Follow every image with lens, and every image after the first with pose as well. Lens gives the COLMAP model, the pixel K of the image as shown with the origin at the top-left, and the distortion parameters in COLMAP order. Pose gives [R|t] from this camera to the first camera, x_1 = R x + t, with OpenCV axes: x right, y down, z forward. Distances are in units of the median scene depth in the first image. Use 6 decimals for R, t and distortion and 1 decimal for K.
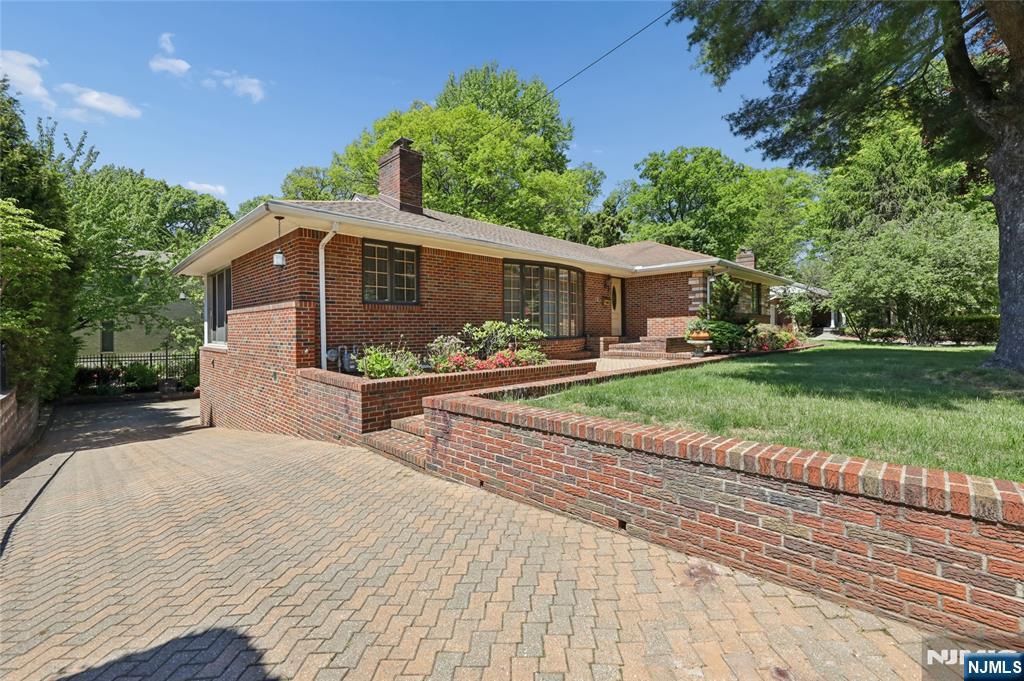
lens RADIAL K [[418.6, 0, 509.2], [0, 418.6, 340.6], [0, 0, 1]] dist [0.000289, 0.000109]
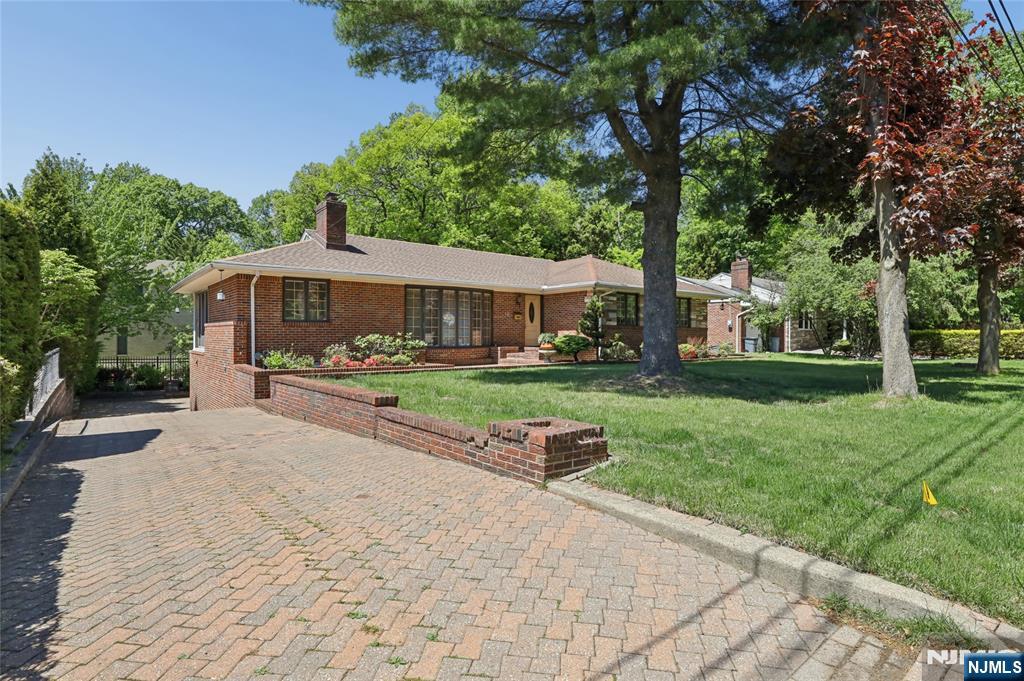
lens RADIAL K [[504.8, 0, 514.6], [0, 504.8, 354.6], [0, 0, 1]] dist [0.000945, 0.000005]
pose [[0.994580, 0.014290, -0.102987, 0.356927], [-0.013351, 0.999863, 0.009808, -0.000934], [0.103113, -0.008380, 0.994634, -0.375915]]
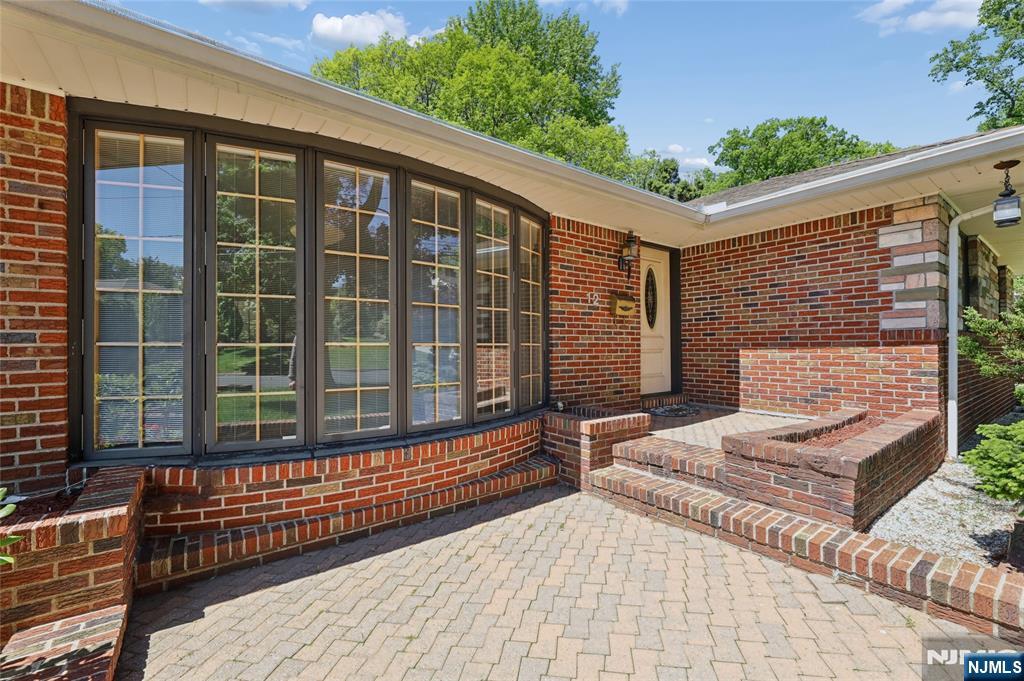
lens RADIAL K [[432.4, 0, 518.0], [0, 432.4, 349.9], [0, 0, 1]] dist [0.000478, 0.000031]
pose [[0.991966, 0.001962, -0.126493, 0.182976], [-0.004498, 0.999794, -0.019767, -0.045193], [0.126428, 0.020177, 0.991771, 0.595308]]
